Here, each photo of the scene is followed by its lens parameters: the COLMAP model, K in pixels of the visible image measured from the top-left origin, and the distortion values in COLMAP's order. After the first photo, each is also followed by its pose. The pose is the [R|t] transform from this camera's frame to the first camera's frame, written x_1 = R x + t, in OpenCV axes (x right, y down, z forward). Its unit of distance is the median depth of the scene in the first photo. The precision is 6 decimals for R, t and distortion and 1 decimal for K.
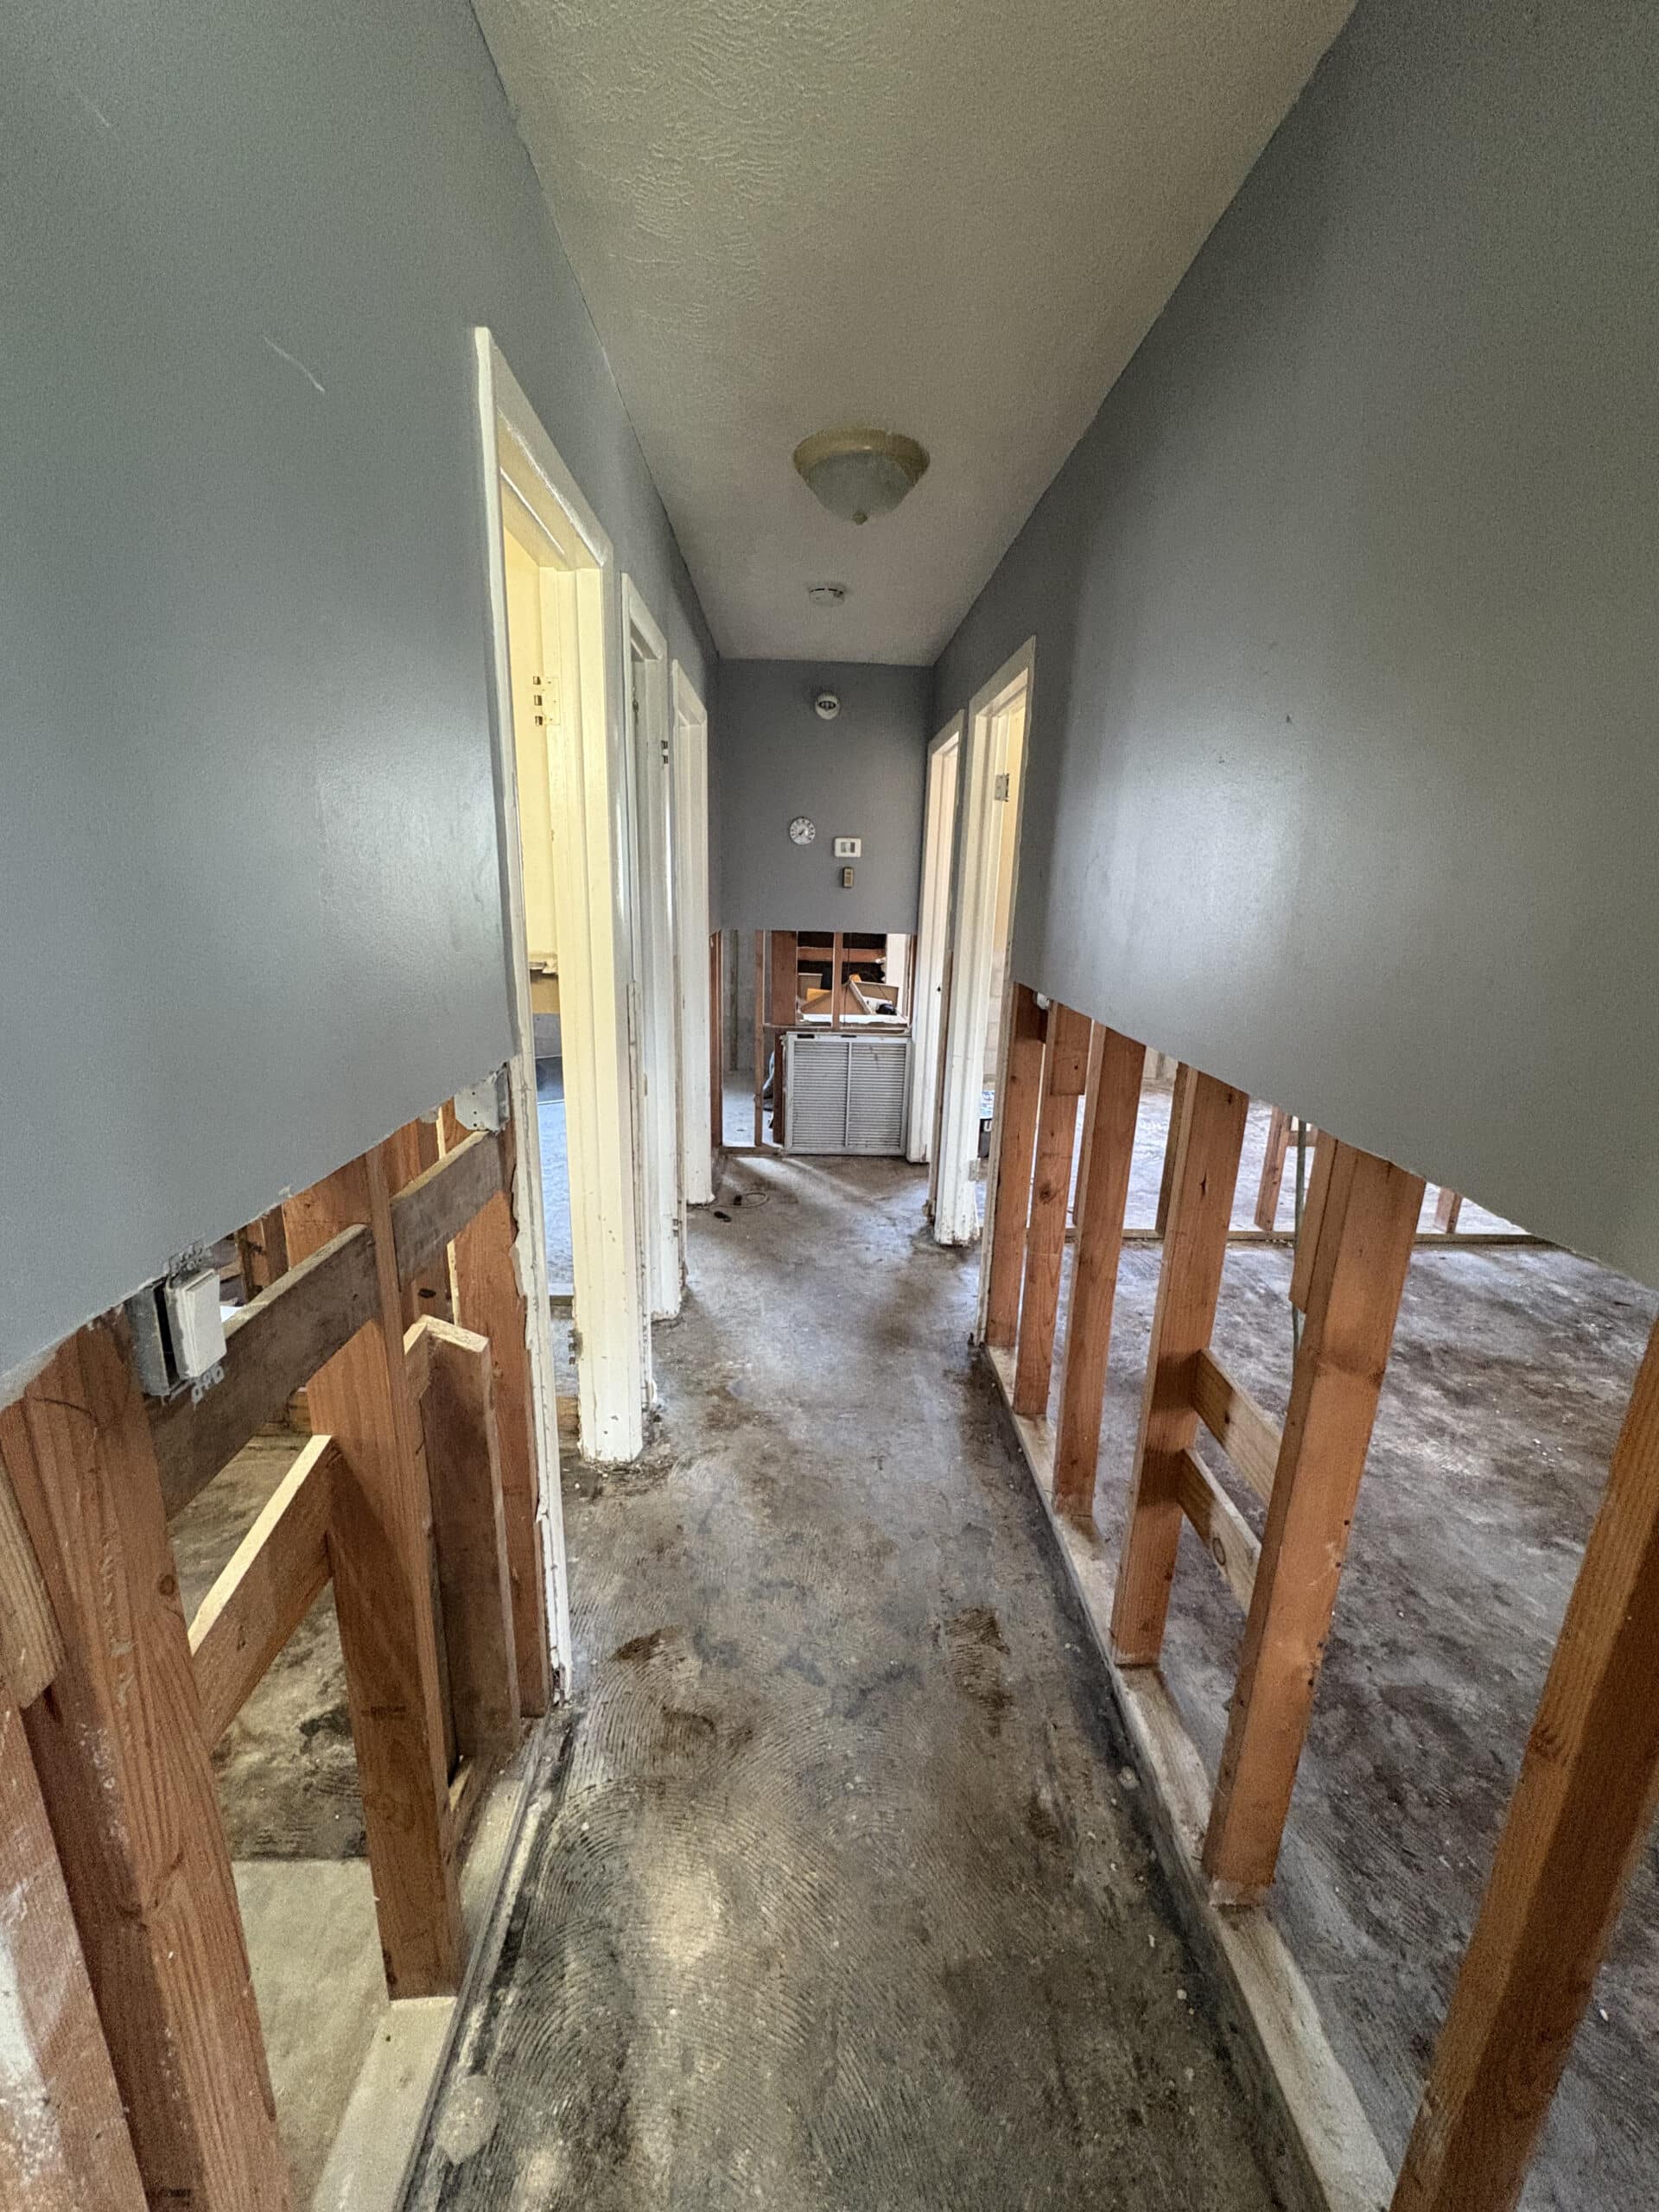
lens RADIAL K [[881.3, 0, 834.3], [0, 881.3, 1109.6], [0, 0, 1]] dist [0.000734, -0.000111]
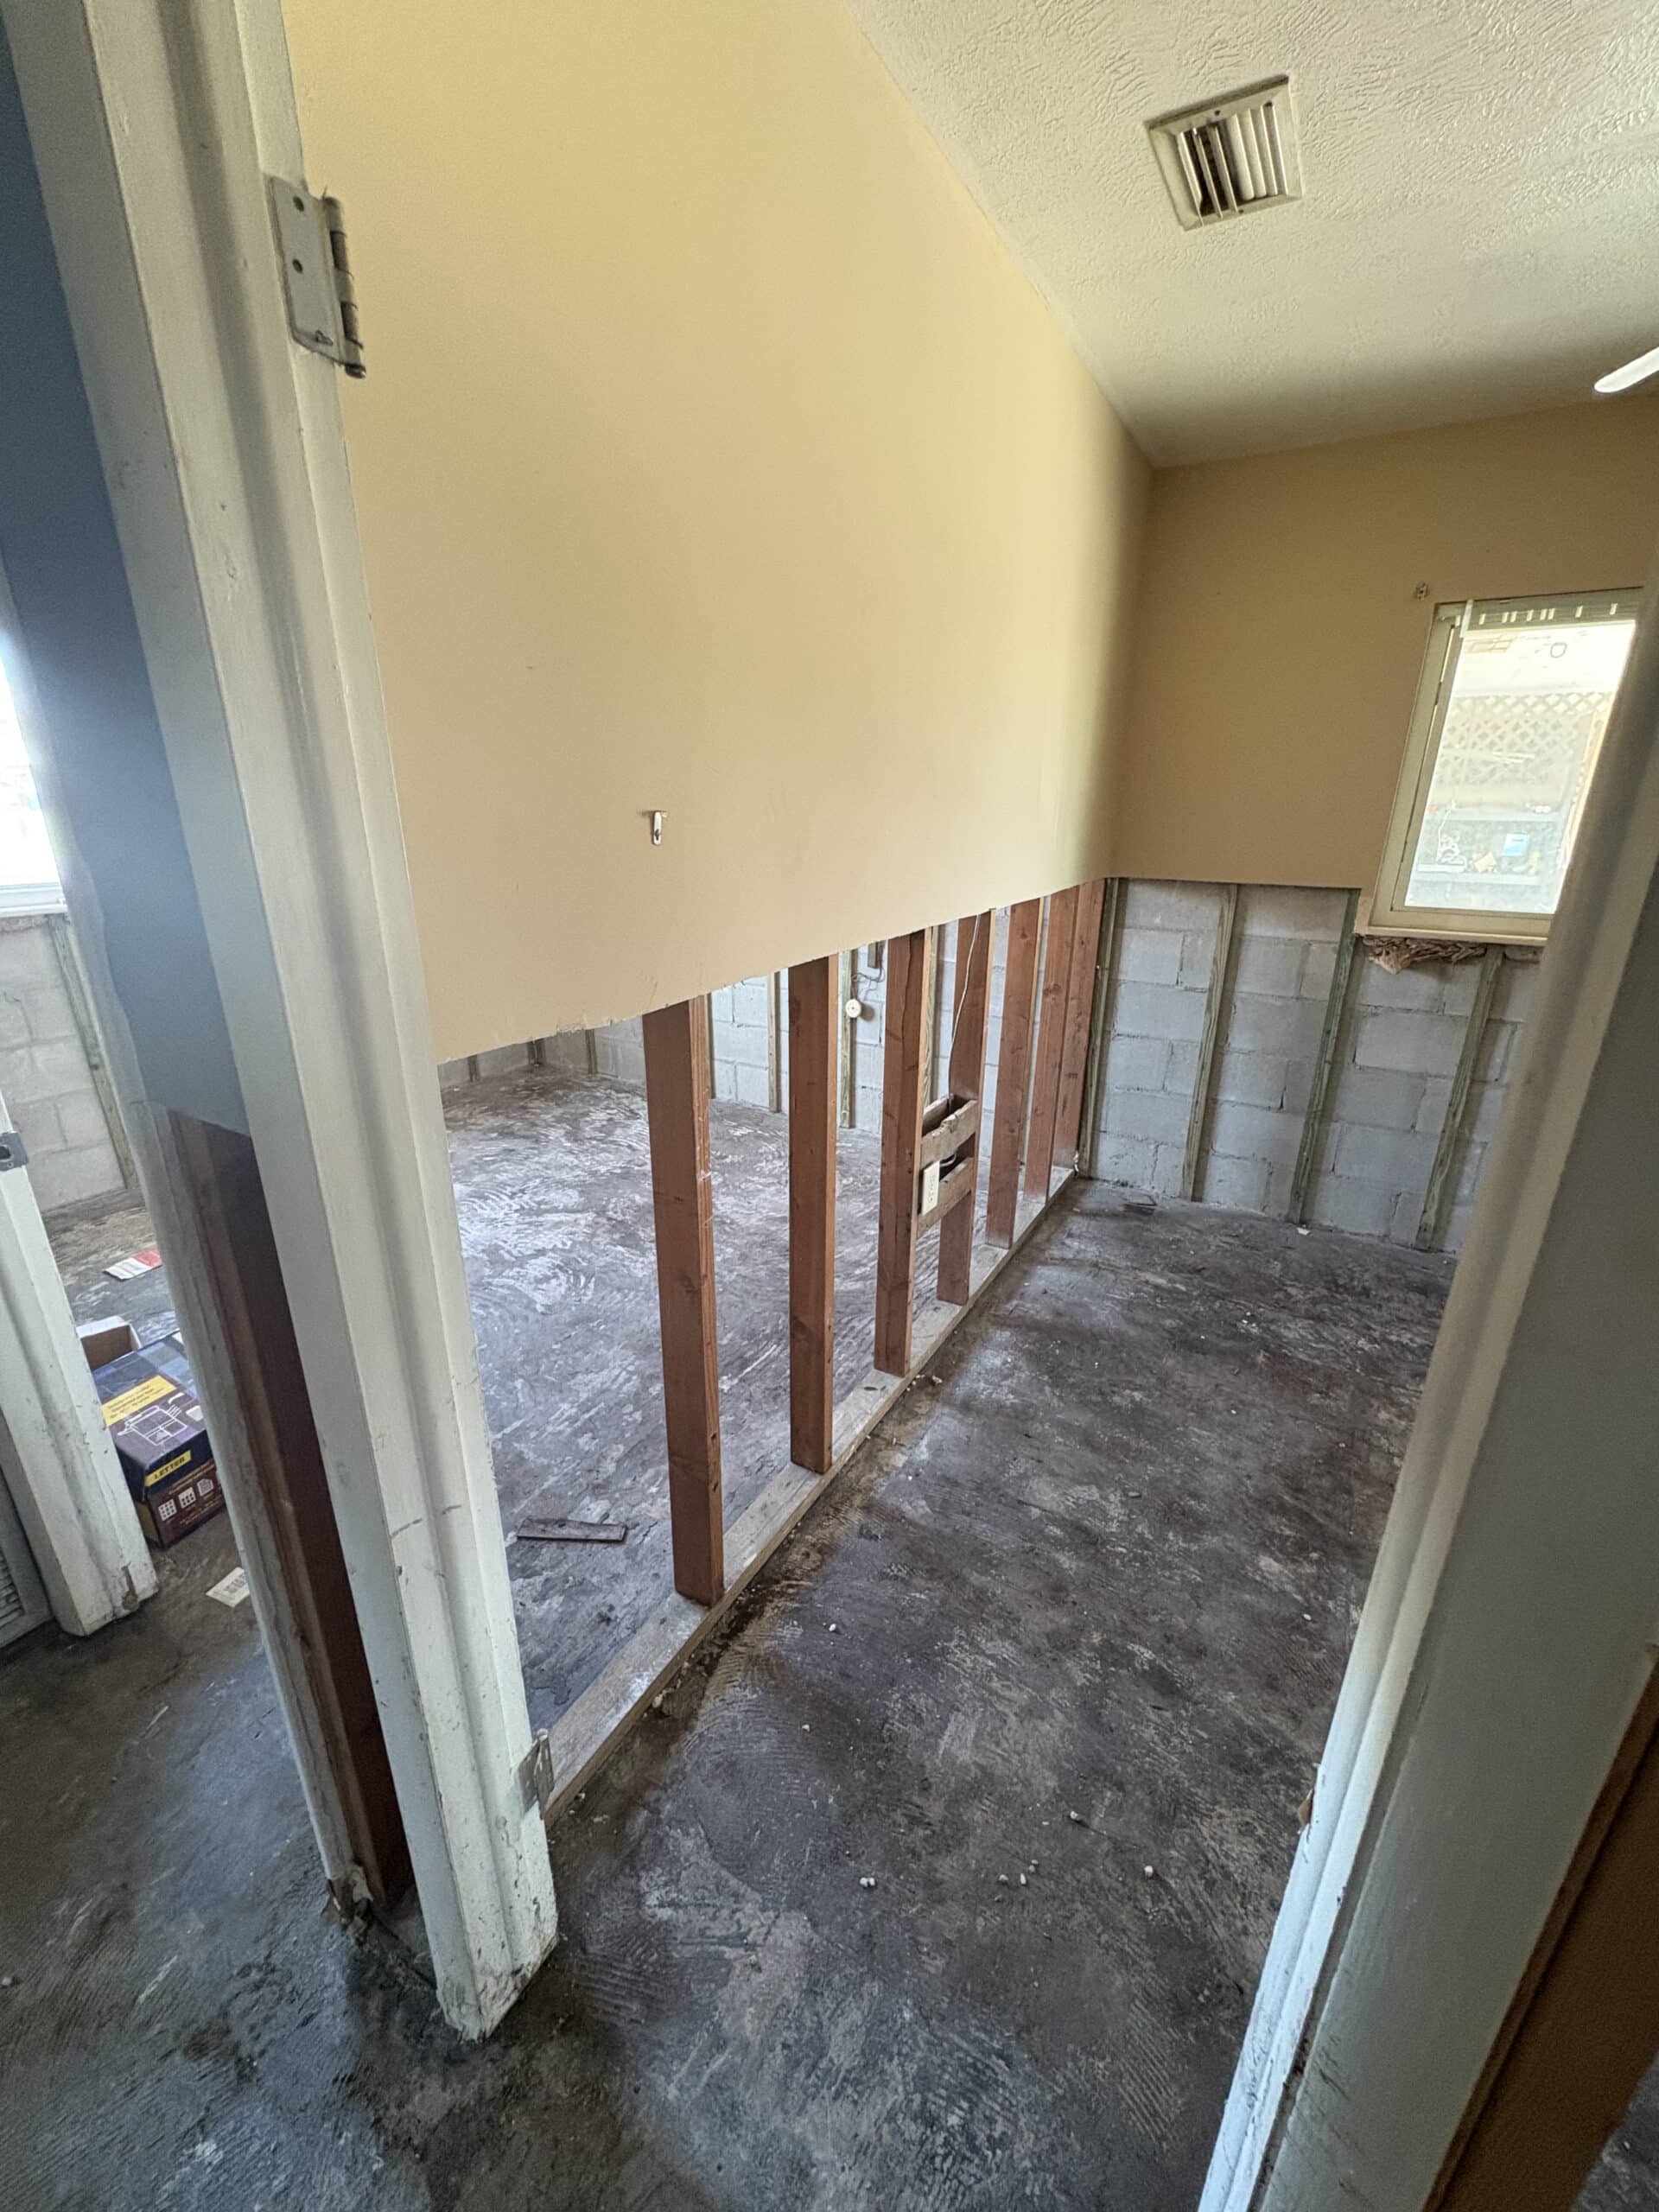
lens RADIAL K [[881.3, 0, 832.3], [0, 881.3, 1108.1], [0, 0, 1]] dist [0.000734, -0.000111]
pose [[0.536338, -0.301281, 0.788398, 0.049070], [0.223743, 0.951450, 0.211380, -0.215786], [-0.813807, 0.063028, 0.577708, 0.826286]]
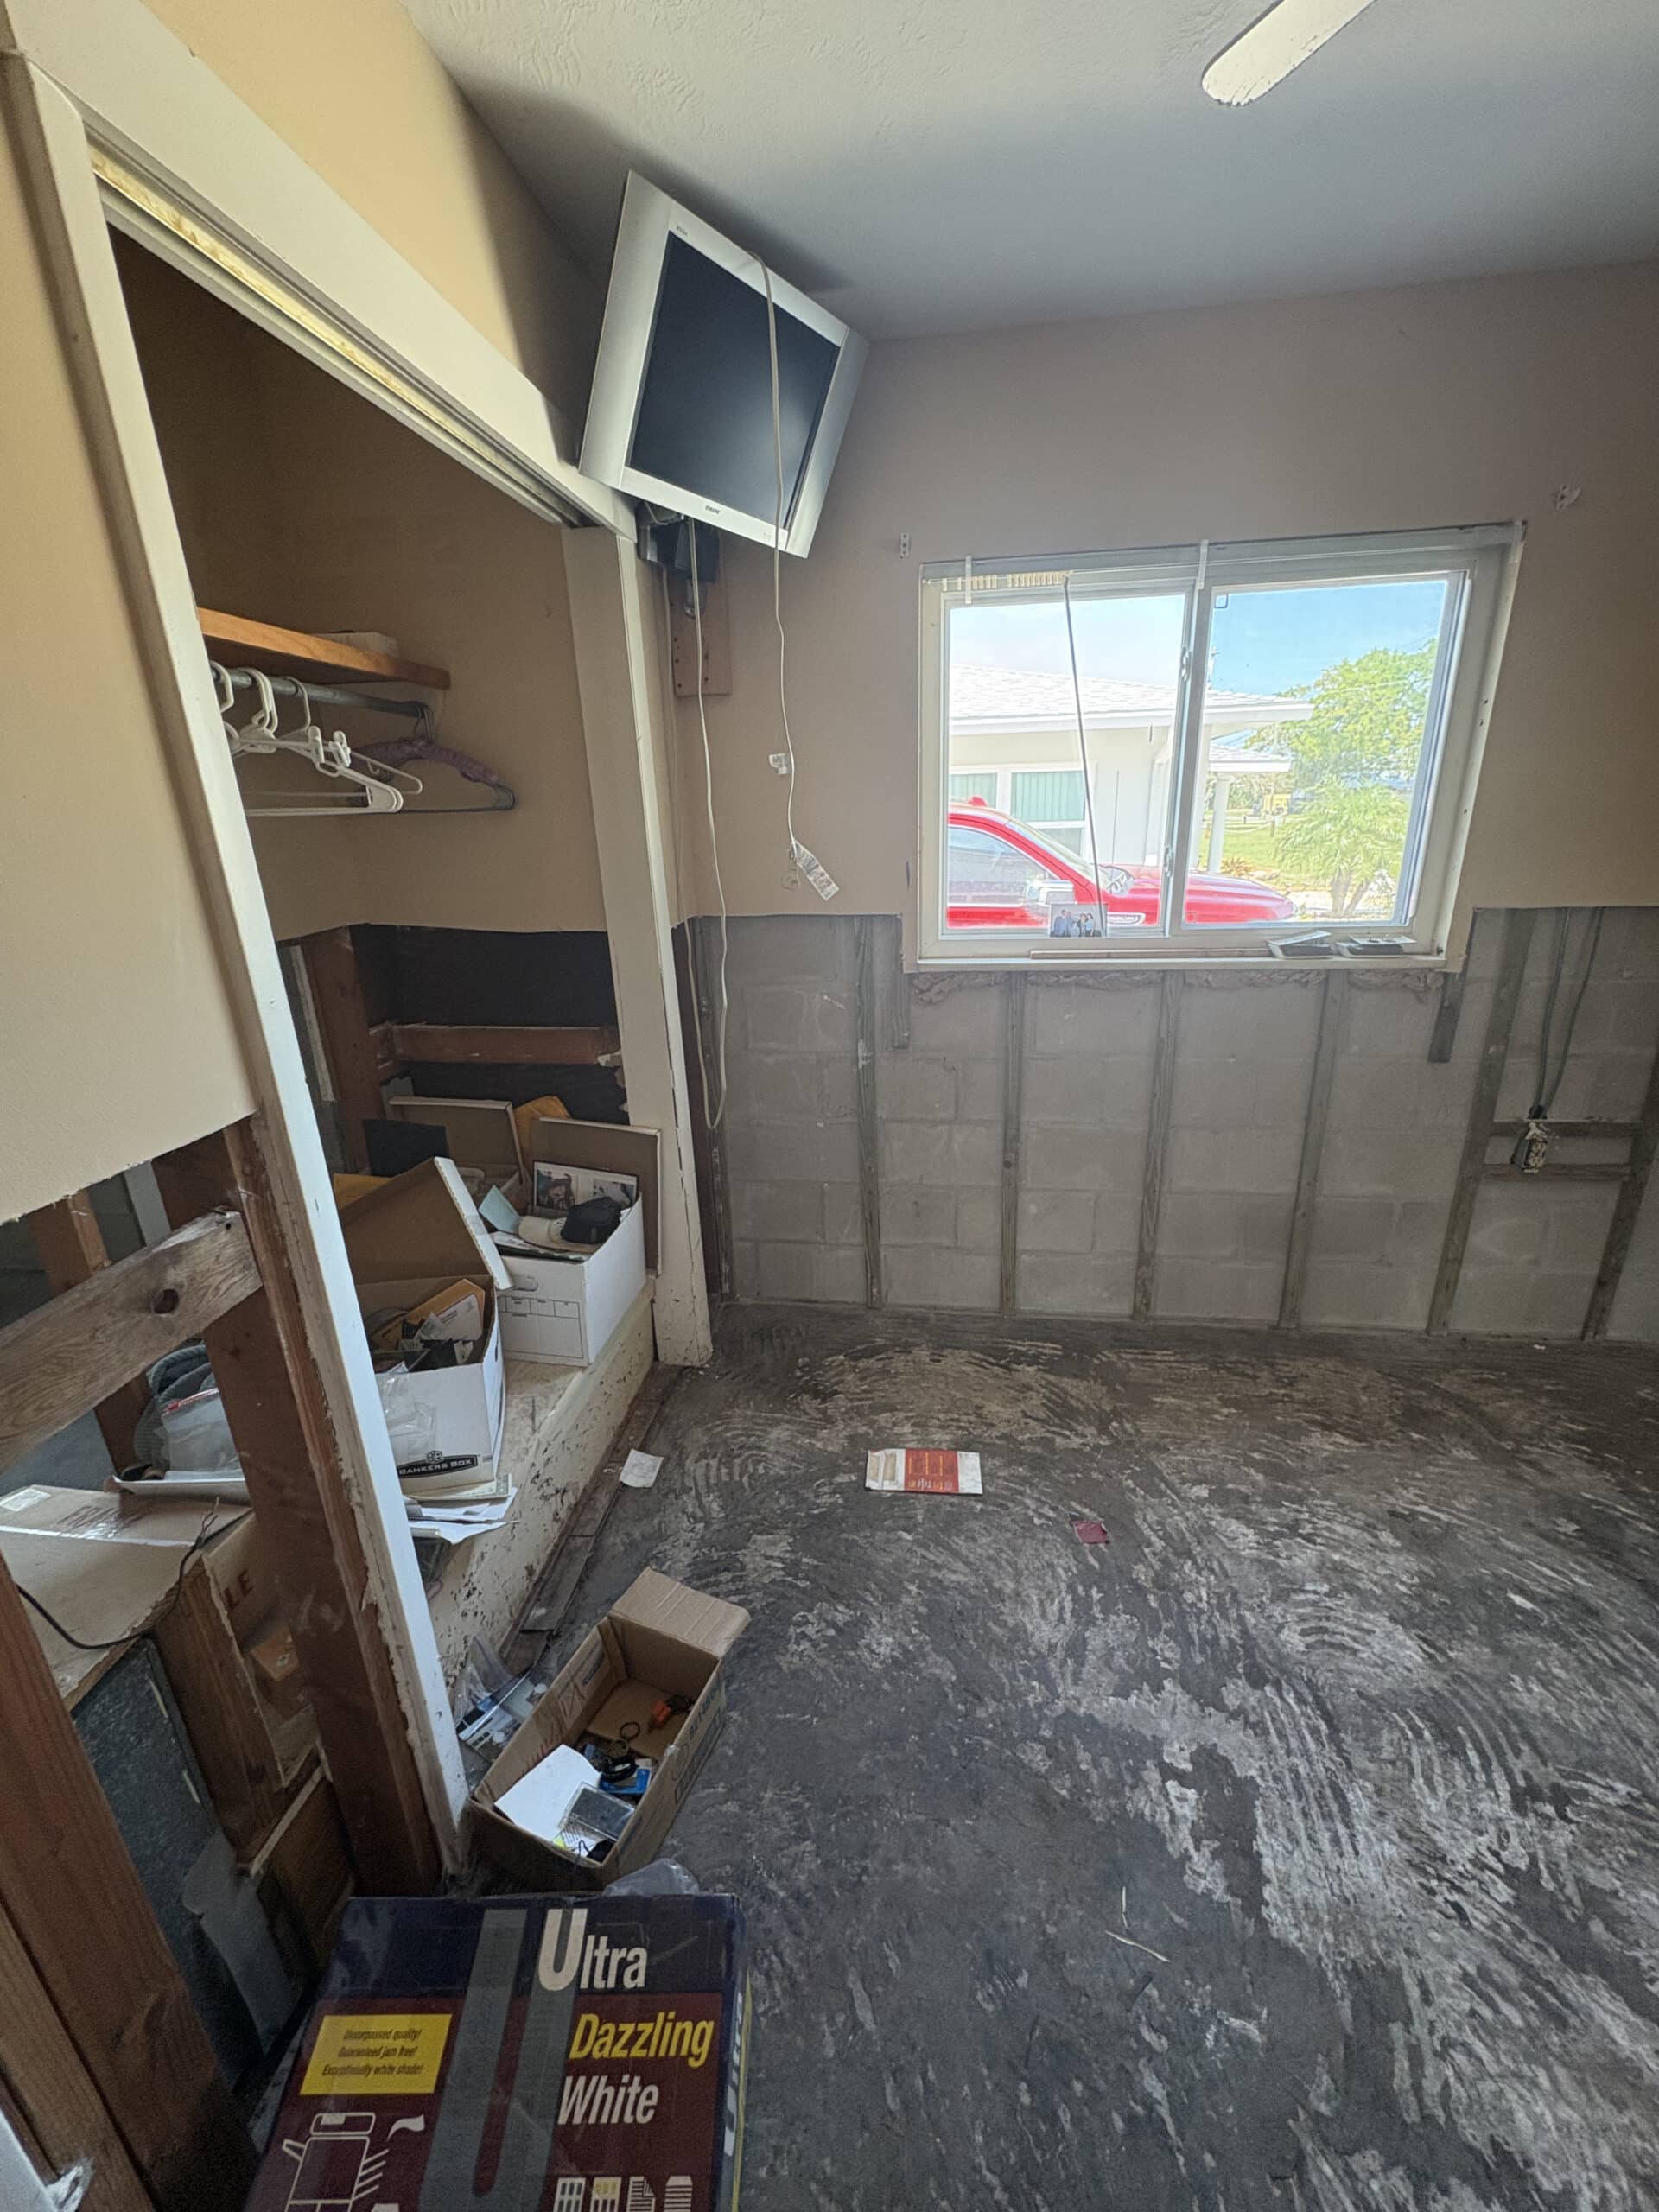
lens RADIAL K [[881.3, 0, 834.3], [0, 881.3, 1105.2], [0, 0, 1]] dist [0.000734, -0.000111]
pose [[0.983858, 0.003885, -0.178909, 0.409626], [0.006950, 0.998181, 0.059893, -0.341587], [0.178816, -0.060169, 0.982041, 1.324089]]
